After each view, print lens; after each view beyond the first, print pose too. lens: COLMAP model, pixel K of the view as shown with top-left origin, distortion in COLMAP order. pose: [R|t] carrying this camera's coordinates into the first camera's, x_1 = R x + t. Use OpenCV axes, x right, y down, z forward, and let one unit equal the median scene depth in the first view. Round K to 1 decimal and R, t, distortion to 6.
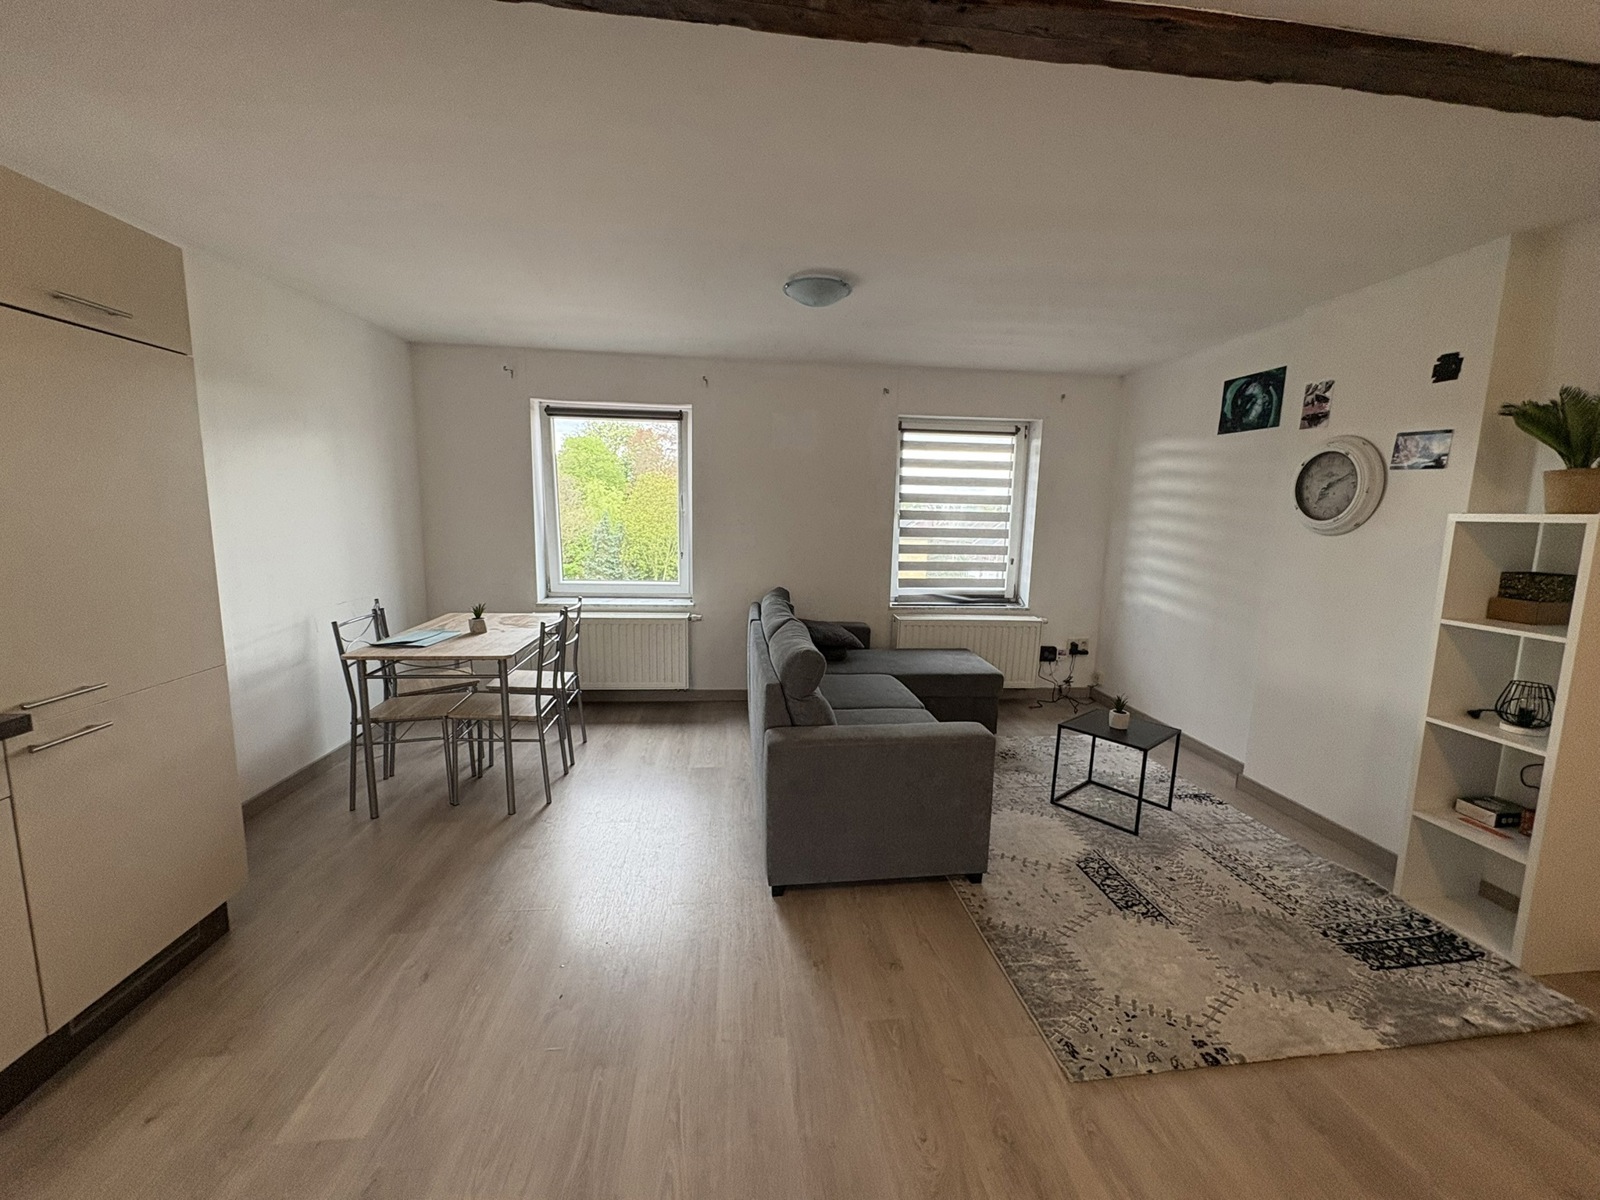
lens RADIAL K [[636.7, 0, 805.7], [0, 636.7, 601.8], [0, 0, 1]] dist [-0.003902, 0.000904]
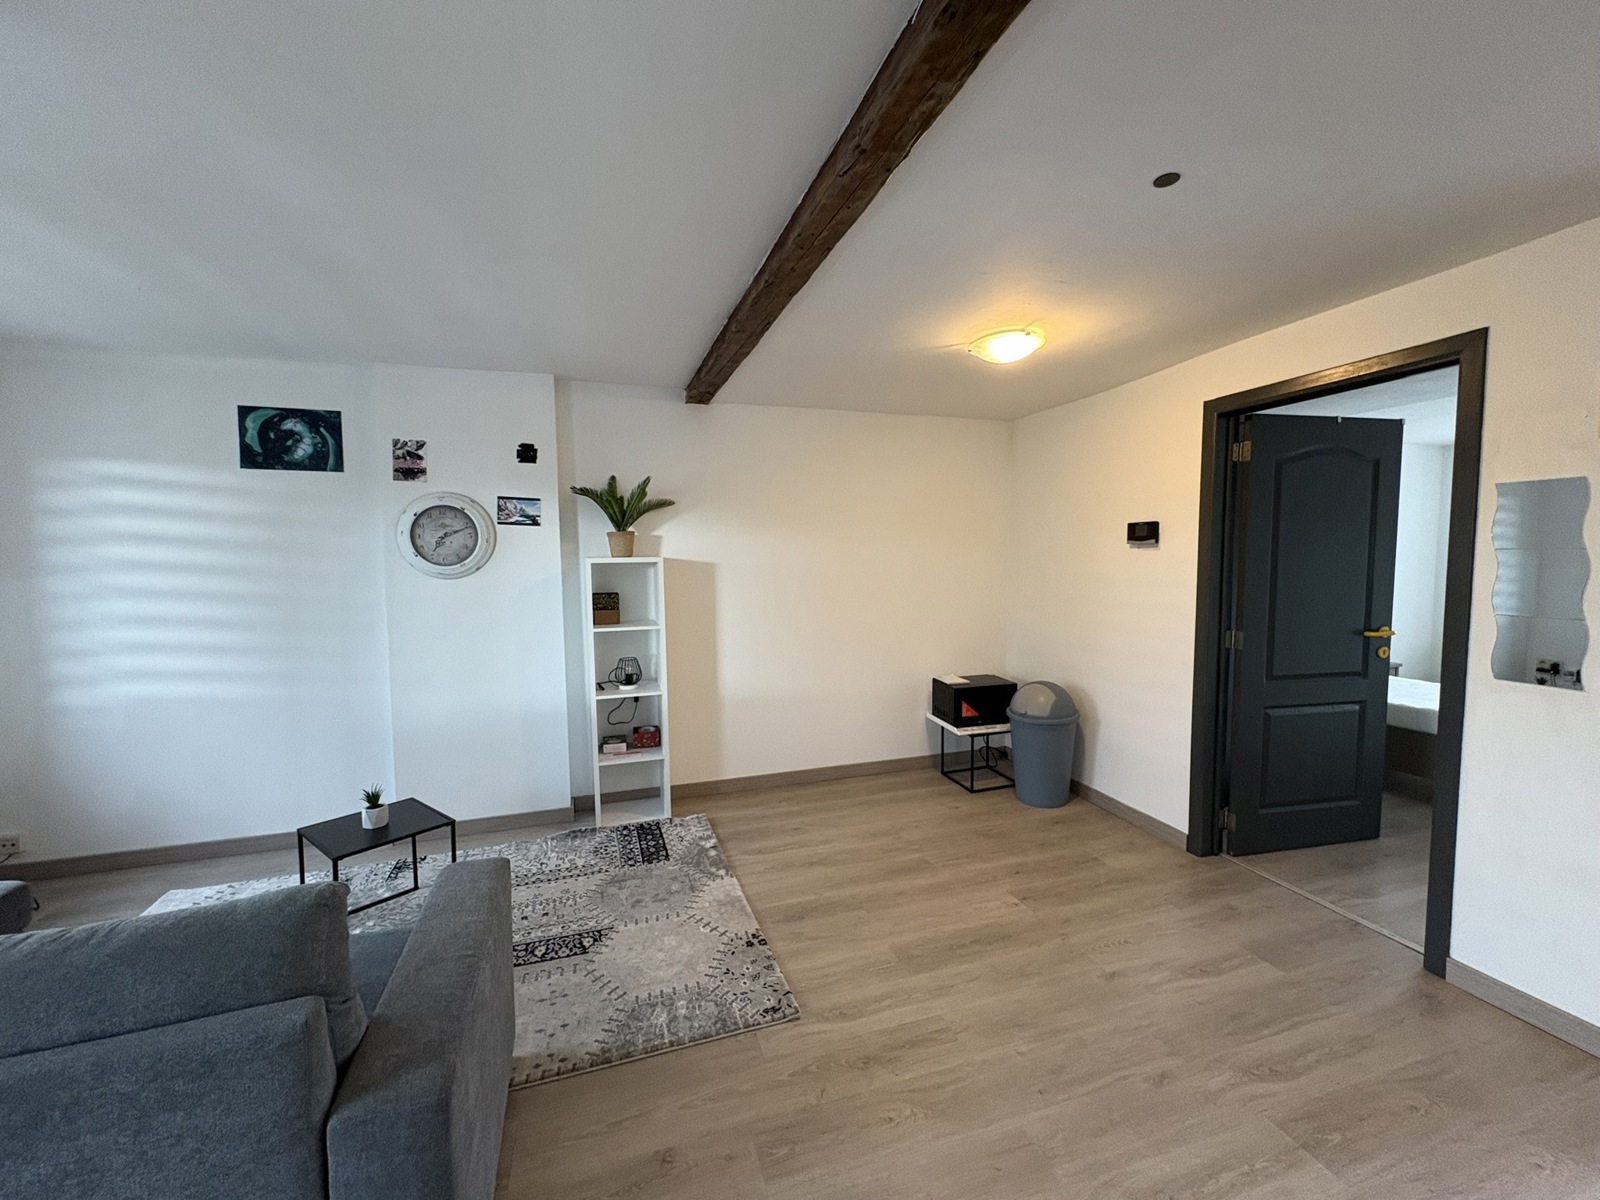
lens RADIAL K [[636.7, 0, 797.3], [0, 636.7, 599.1], [0, 0, 1]] dist [-0.003902, 0.000904]
pose [[-0.199113, -0.081832, 0.976554, -0.451246], [0.146906, 0.982754, 0.112305, -0.116783], [-0.968903, 0.165823, -0.183657, 0.680537]]
